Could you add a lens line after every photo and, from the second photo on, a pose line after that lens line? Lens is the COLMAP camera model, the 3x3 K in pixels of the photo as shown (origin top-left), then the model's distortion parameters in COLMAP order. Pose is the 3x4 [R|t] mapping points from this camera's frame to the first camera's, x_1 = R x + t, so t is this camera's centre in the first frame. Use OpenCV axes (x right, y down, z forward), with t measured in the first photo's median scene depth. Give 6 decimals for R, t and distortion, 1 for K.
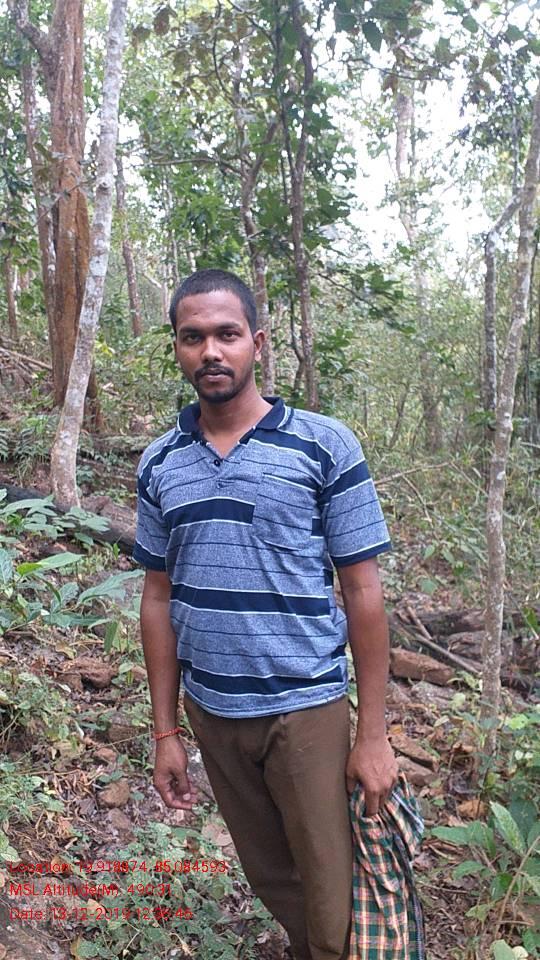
lens RADIAL K [[764.6, 0, 293.7], [0, 764.6, 491.4], [0, 0, 1]] dist [0.037749, -0.090849]
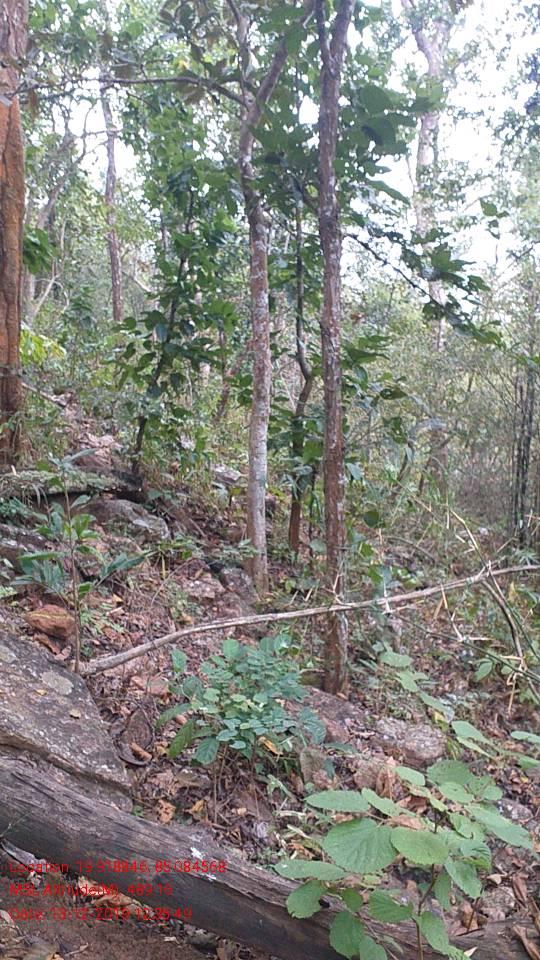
lens RADIAL K [[764.6, 0, 279.7], [0, 764.6, 476.5], [0, 0, 1]] dist [0.037749, -0.090849]
pose [[0.998133, 0.060994, -0.003123, -0.010411], [-0.061073, 0.997028, -0.046967, -0.044713], [0.000249, 0.047070, 0.998892, 0.304999]]
